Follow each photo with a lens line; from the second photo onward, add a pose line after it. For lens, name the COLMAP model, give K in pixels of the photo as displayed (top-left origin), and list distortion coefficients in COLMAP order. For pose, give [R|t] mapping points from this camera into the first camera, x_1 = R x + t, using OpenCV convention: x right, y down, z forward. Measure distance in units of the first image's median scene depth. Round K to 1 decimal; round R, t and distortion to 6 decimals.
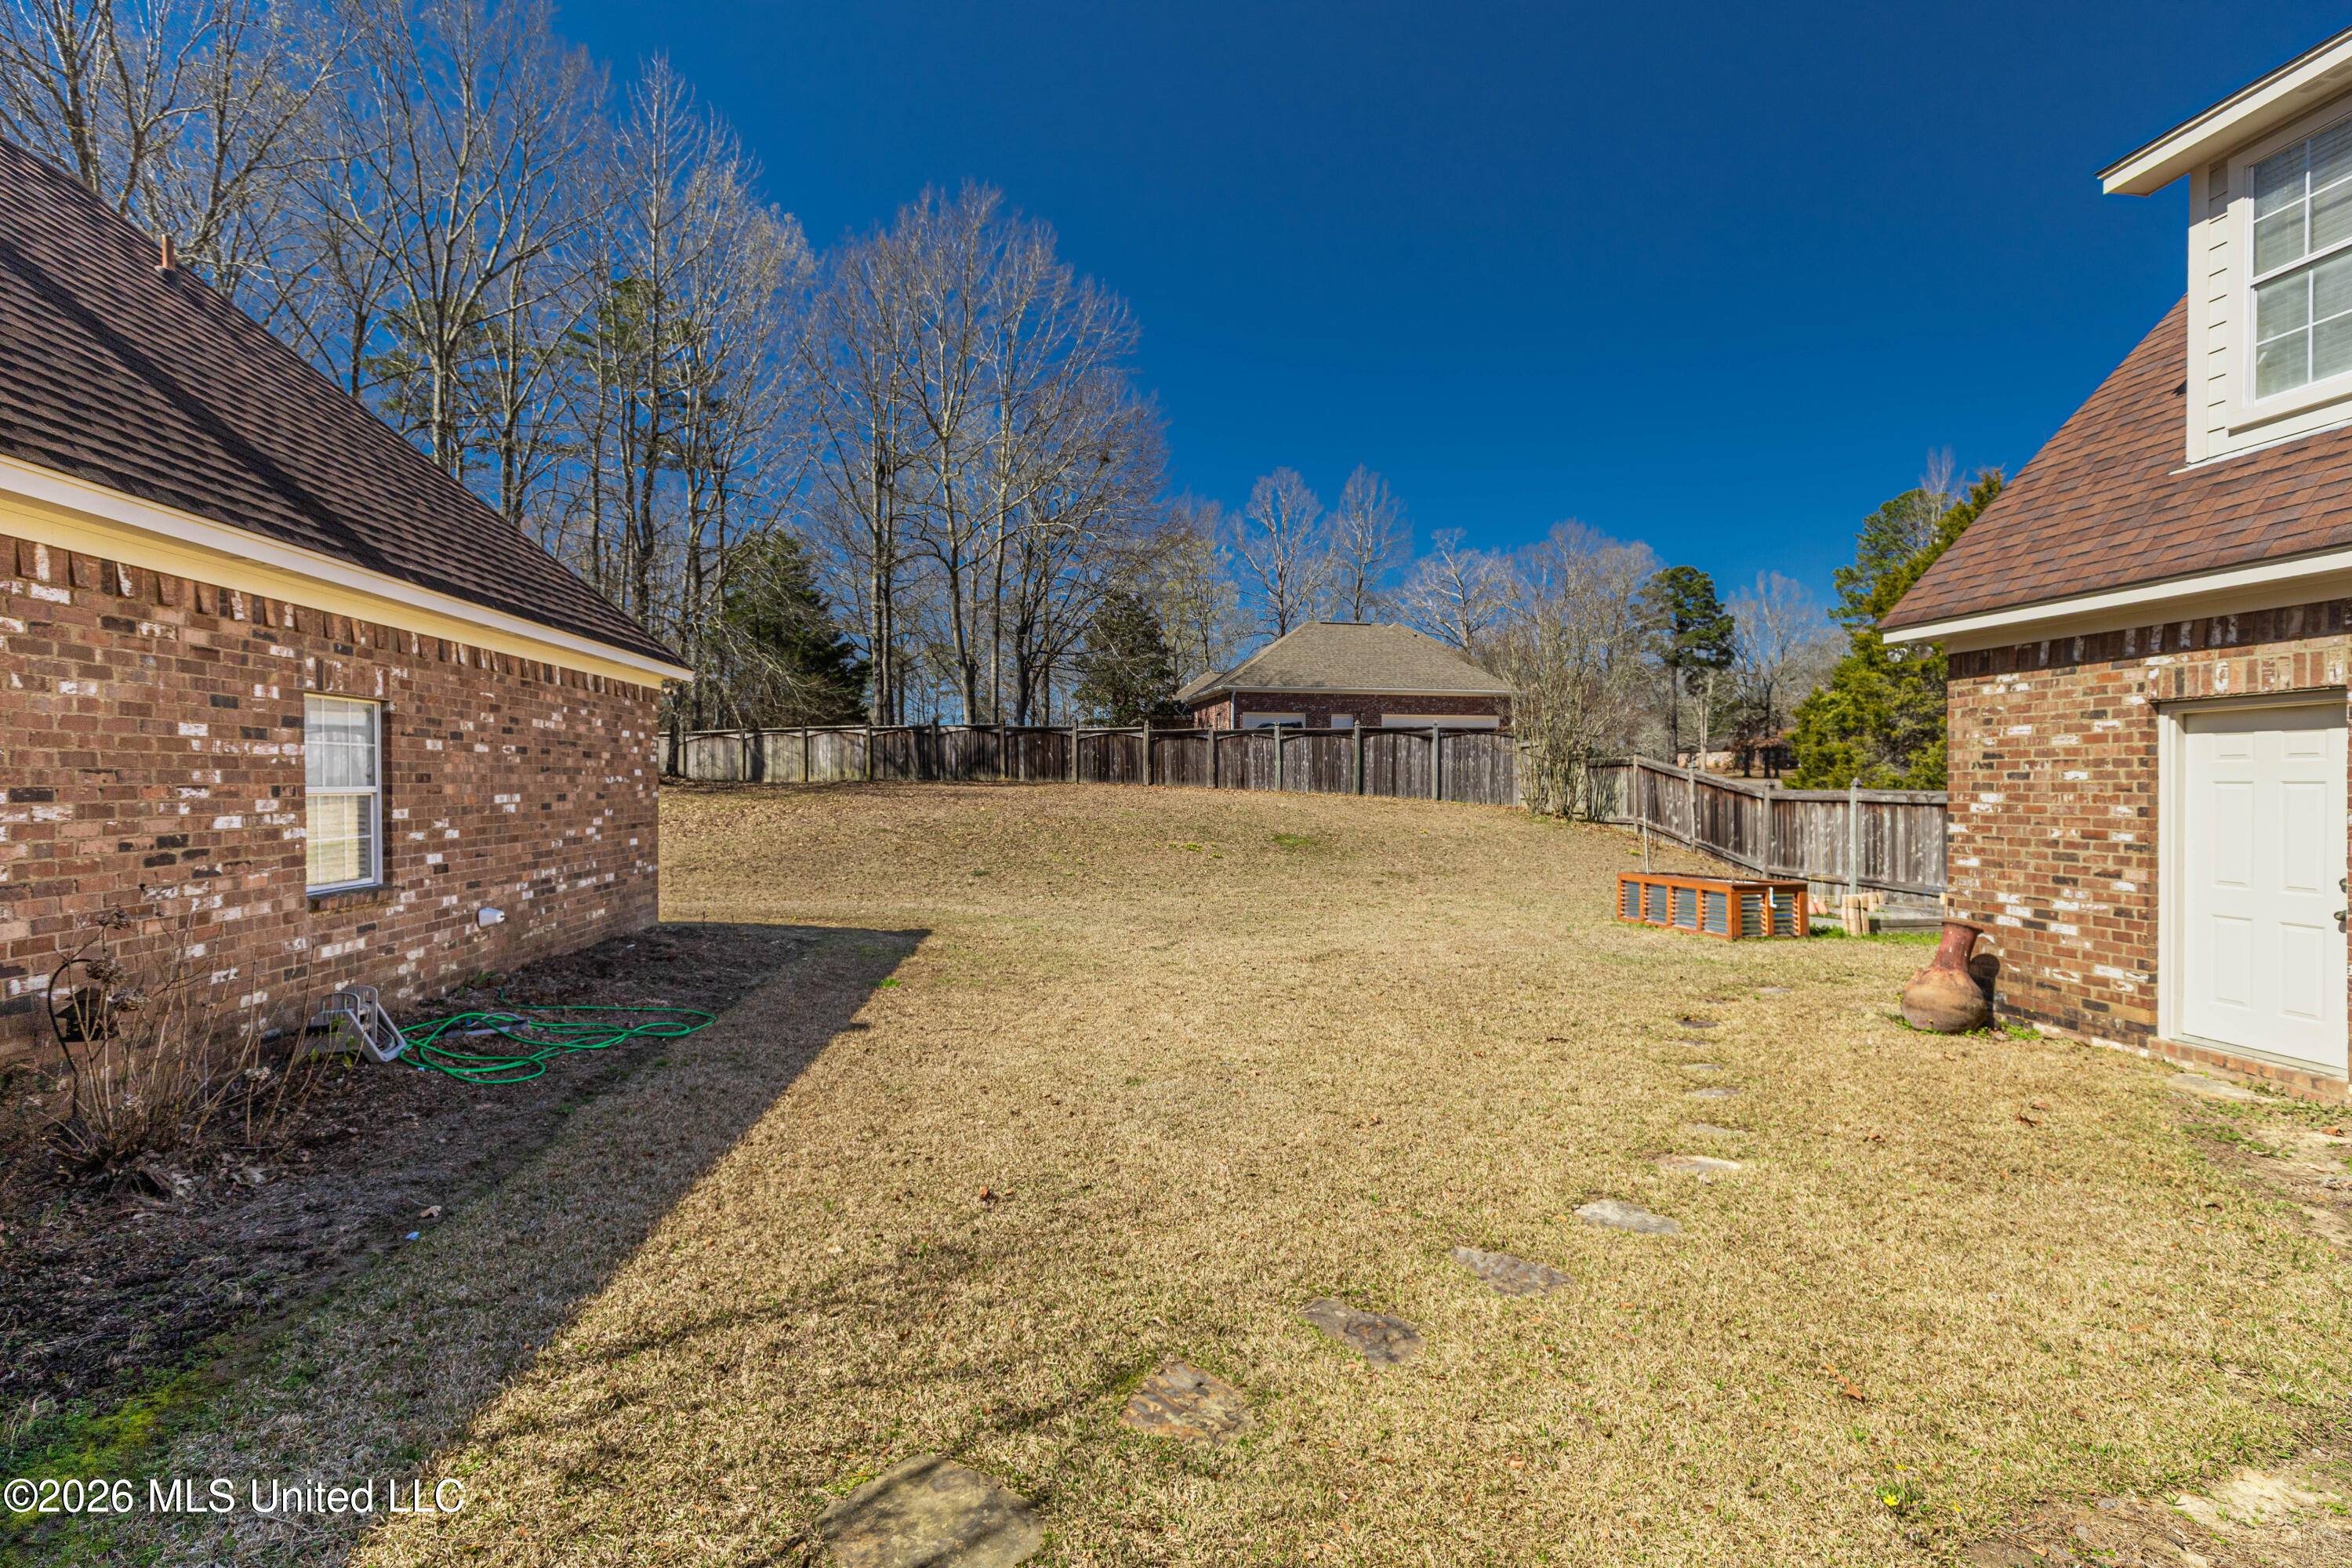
lens RADIAL K [[1046.2, 0, 1176.0], [0, 1046.2, 784.0], [0, 0, 1]] dist [0.006794, -0.000451]
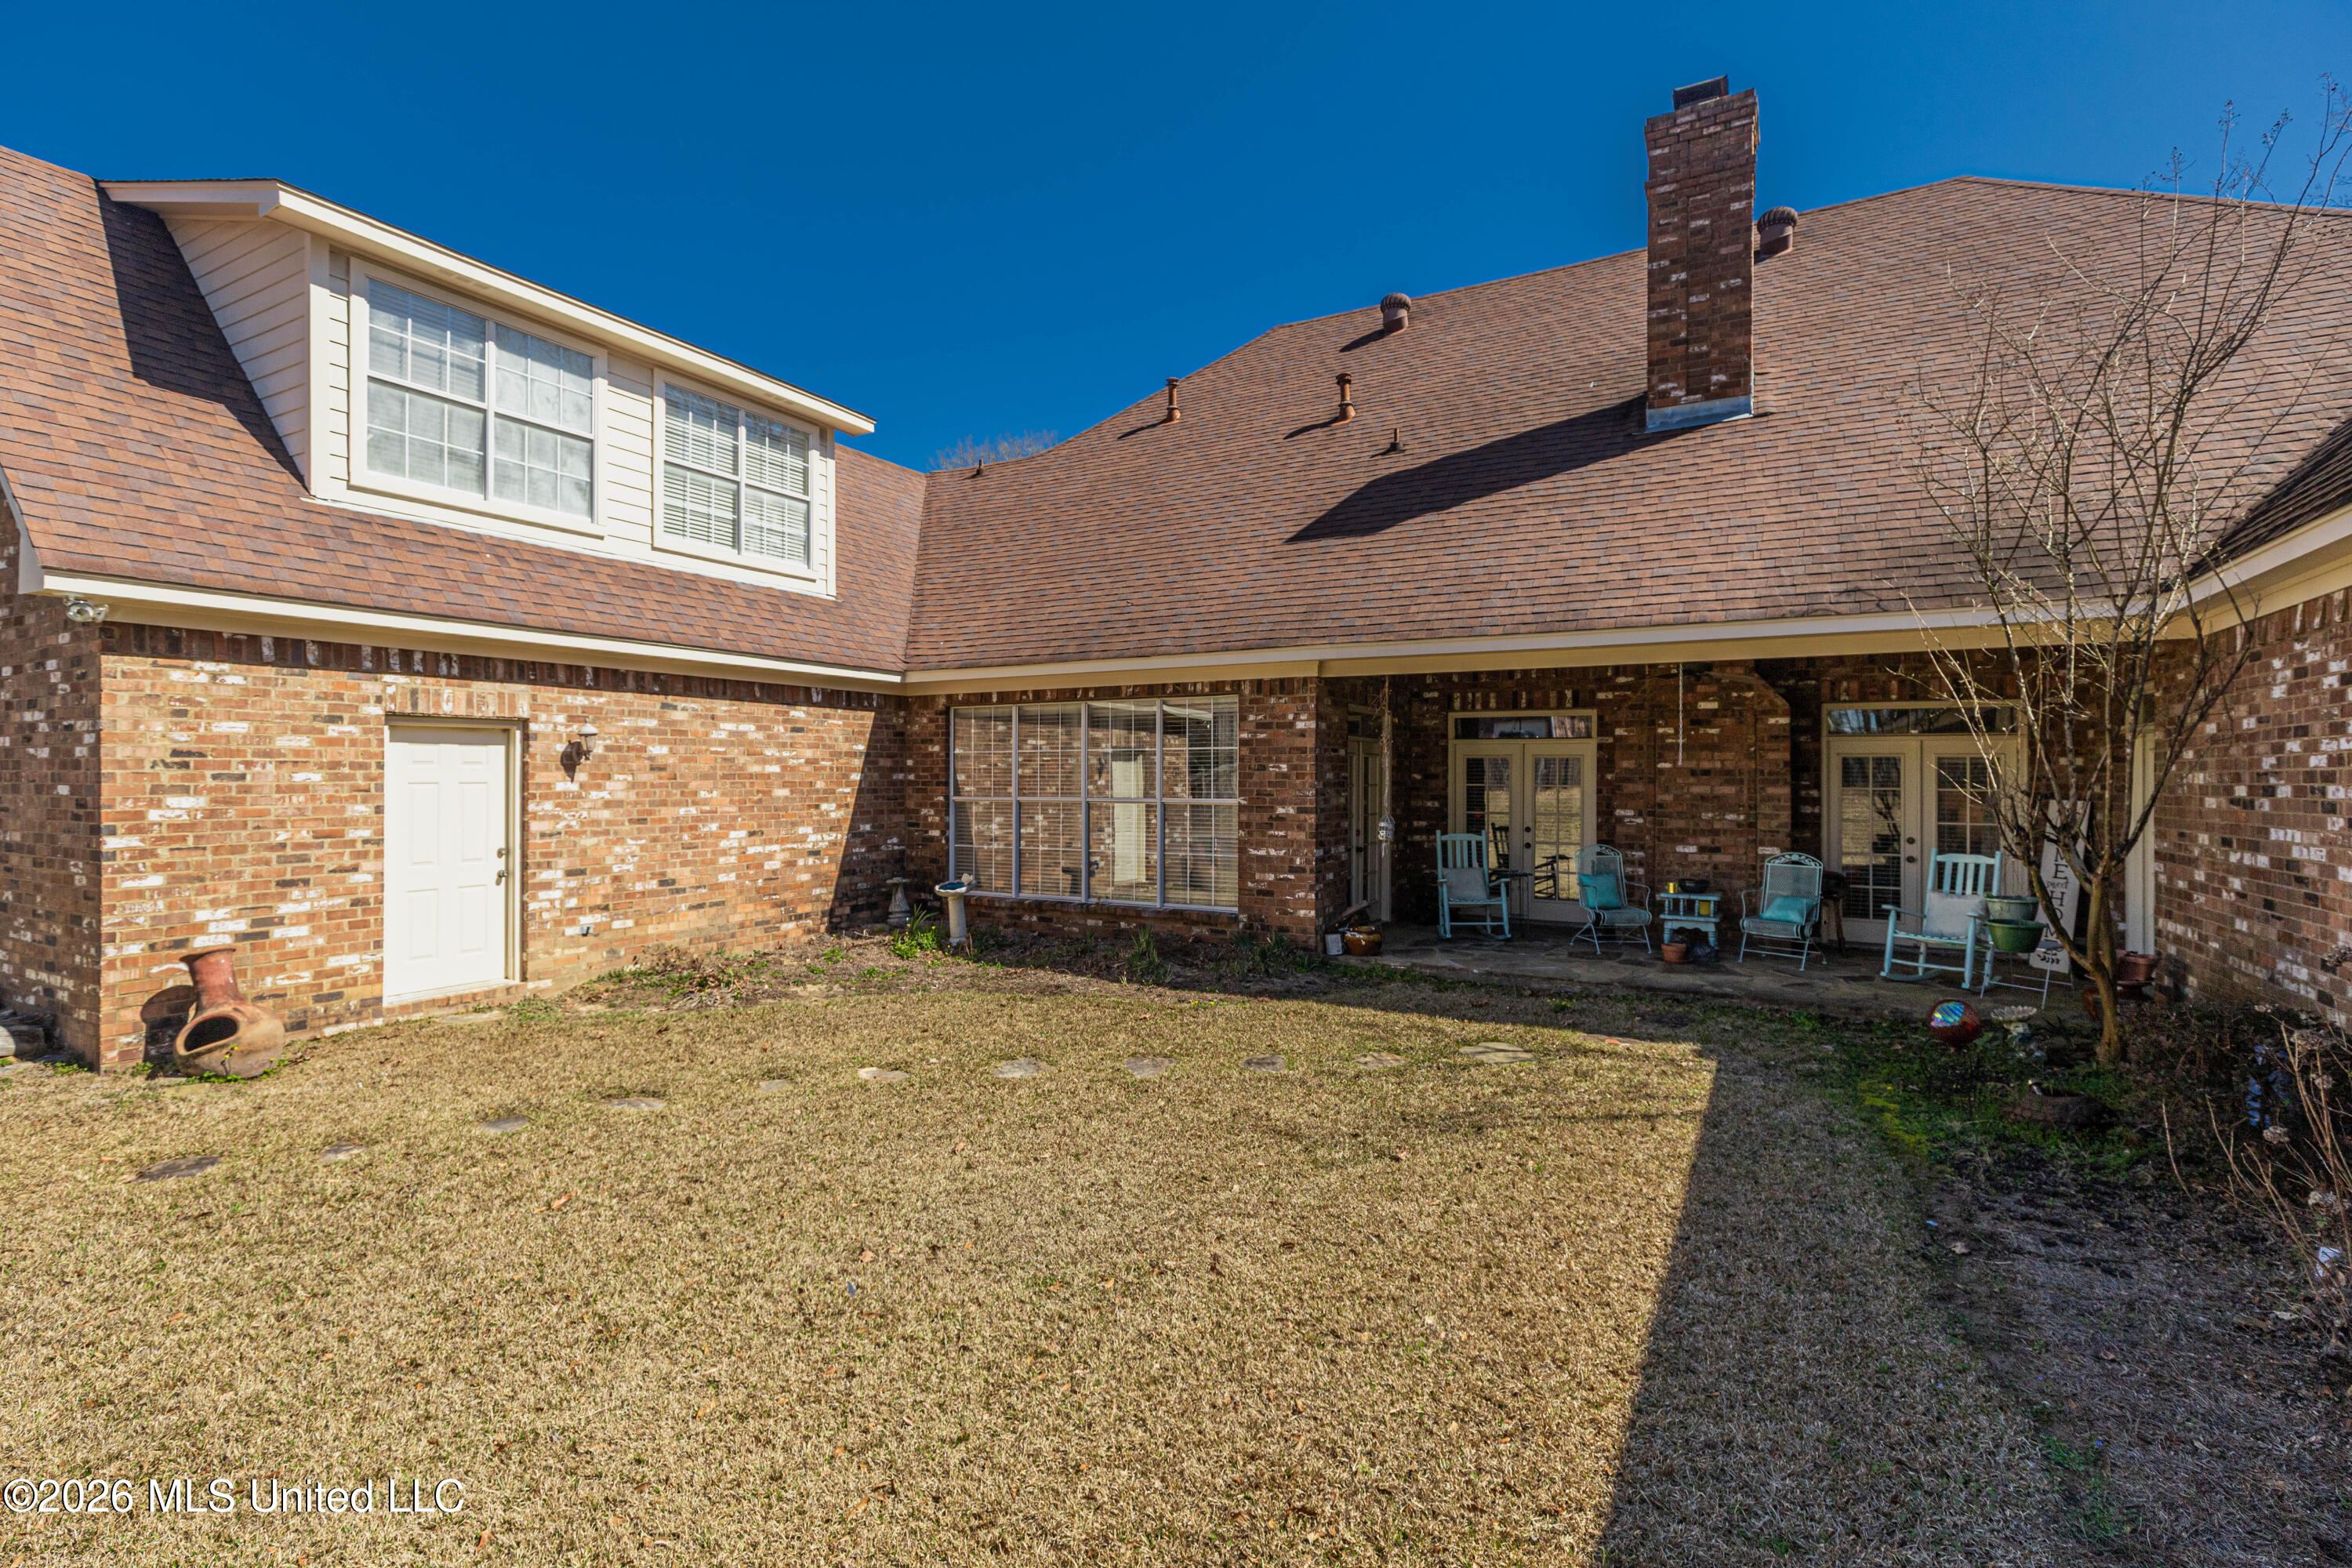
lens RADIAL K [[1059.5, 0, 1177.9], [0, 1059.5, 765.5], [0, 0, 1]] dist [0.003225, -0.000033]
pose [[-0.804482, 0.002590, 0.593972, -0.399881], [-0.002706, 0.999964, -0.008024, -0.012413], [-0.593972, -0.008062, -0.804446, 1.240177]]
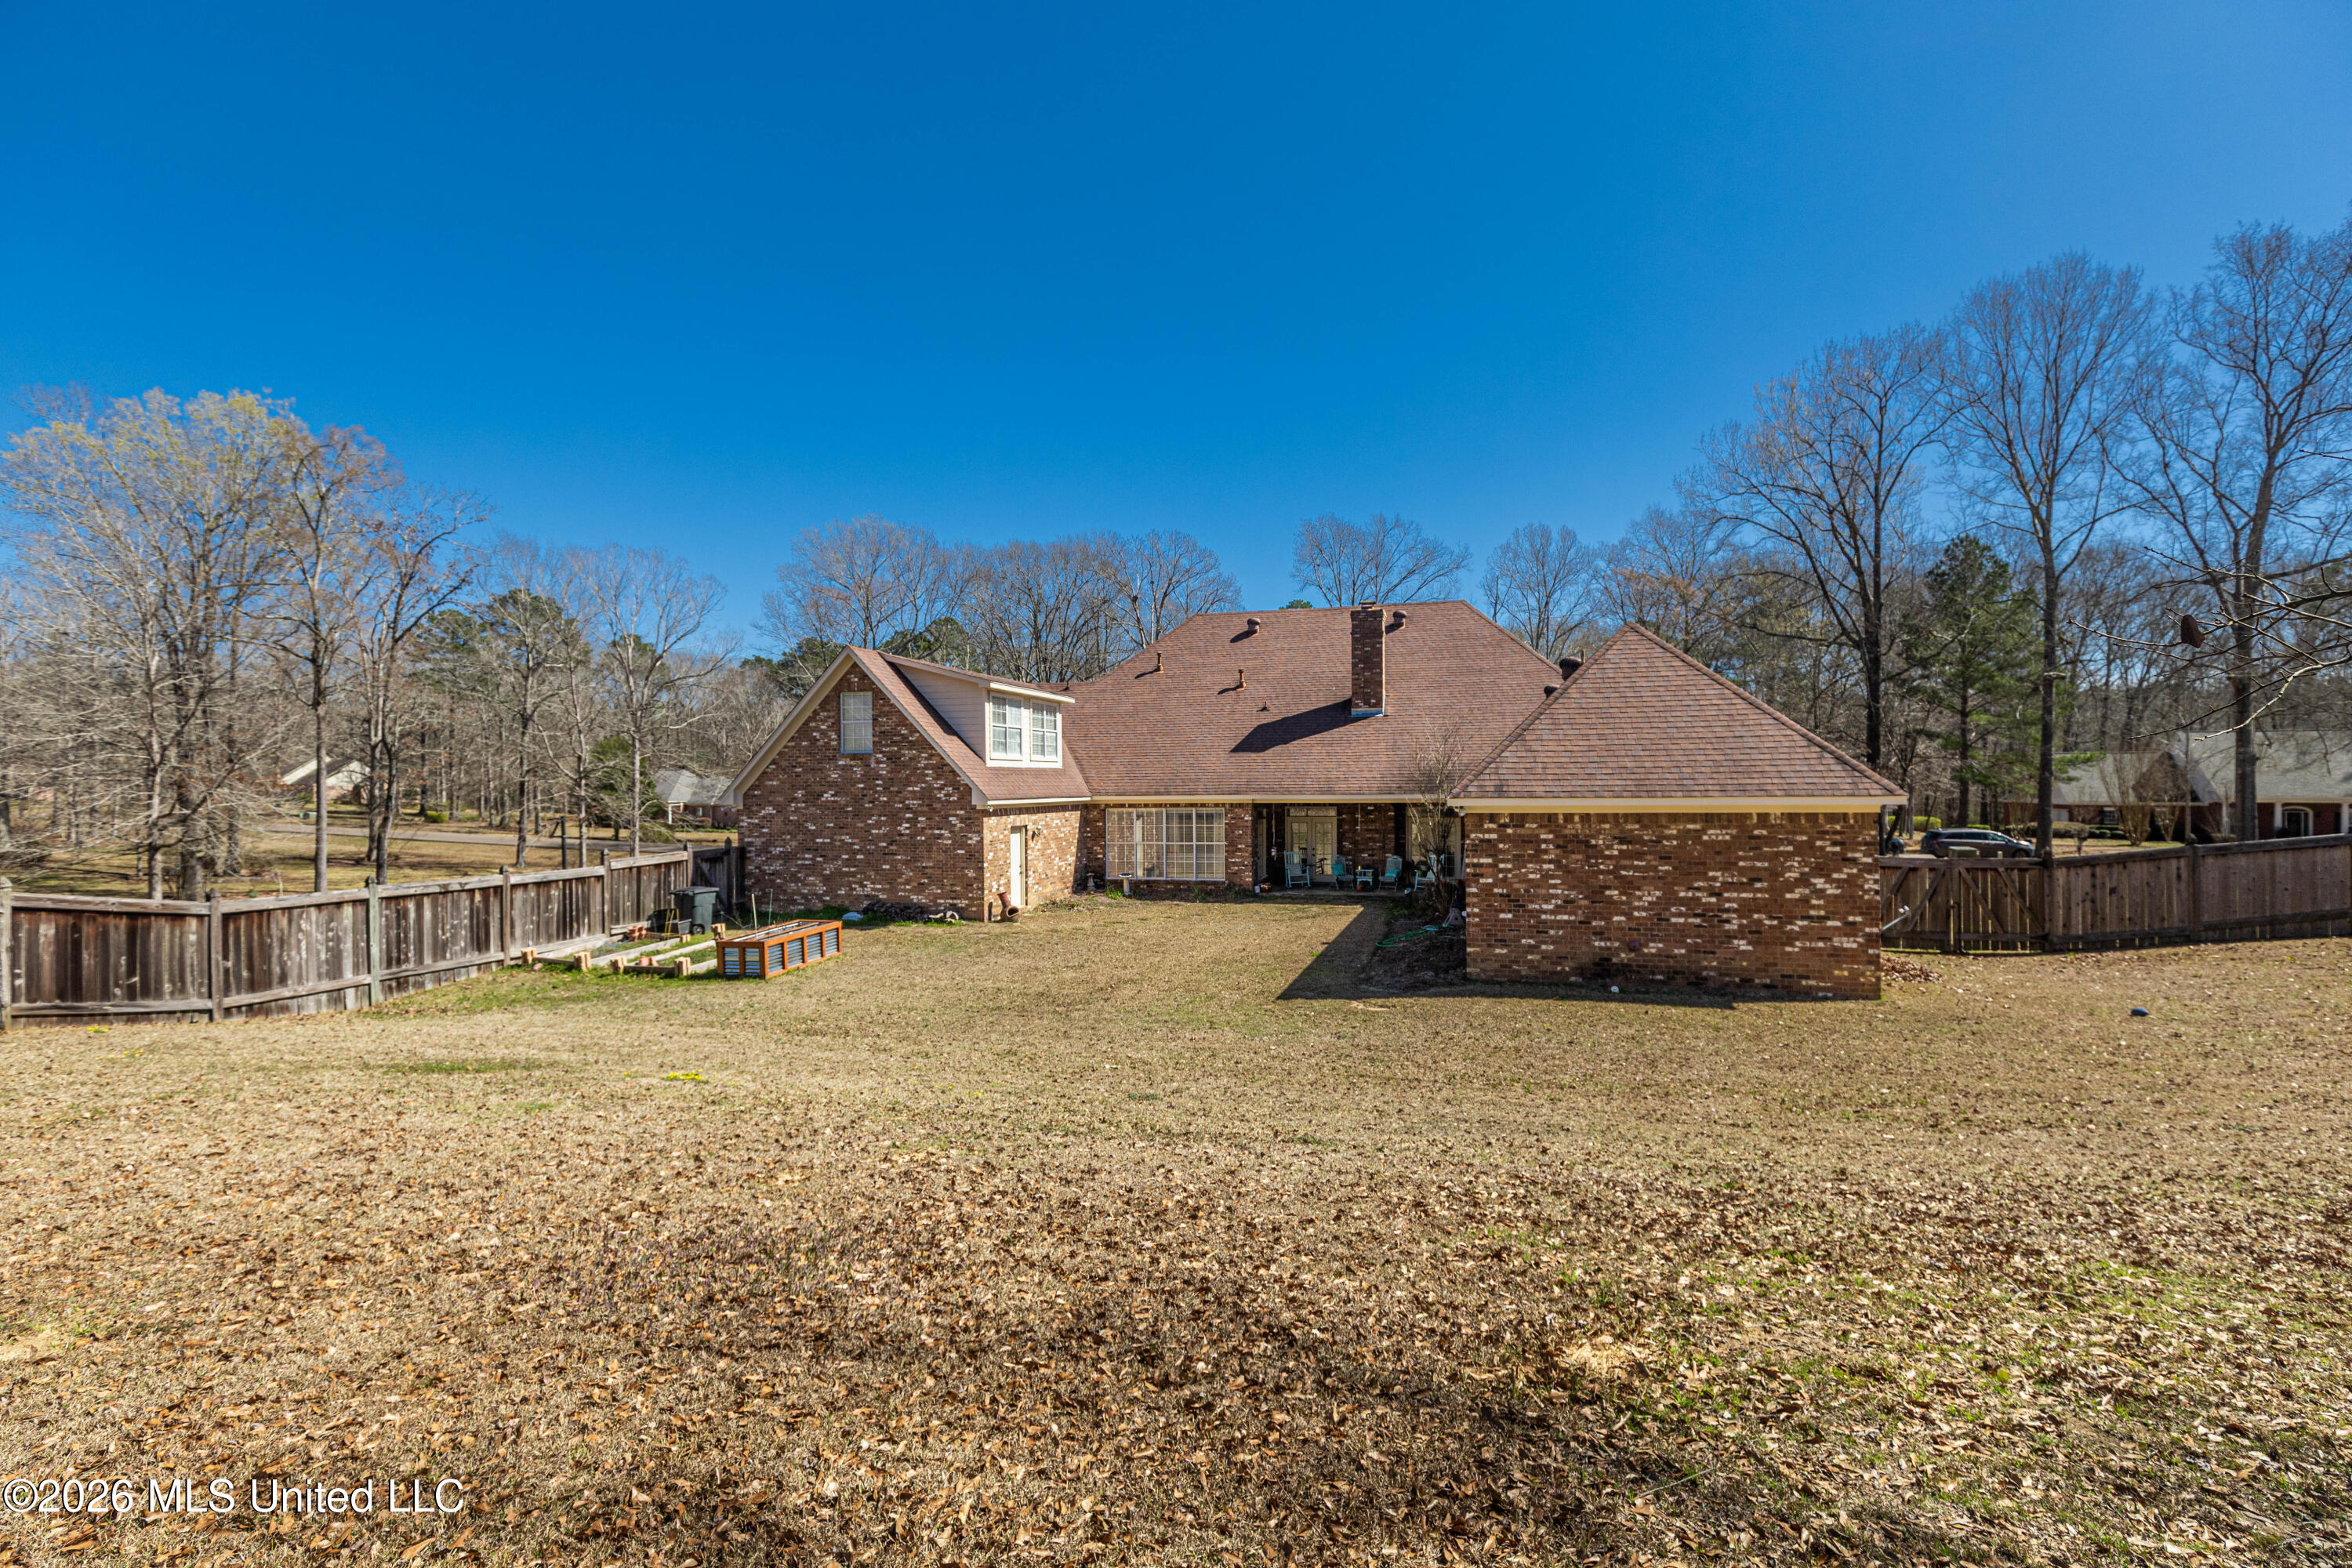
lens RADIAL K [[1058.2, 0, 1176.0], [0, 1058.2, 784.0], [0, 0, 1]] dist [0.003661, -0.000325]
pose [[-0.916976, 0.007920, 0.398863, -1.105179], [0.009104, 0.999958, 0.001075, -0.210188], [-0.398838, 0.004617, -0.917010, 3.891076]]
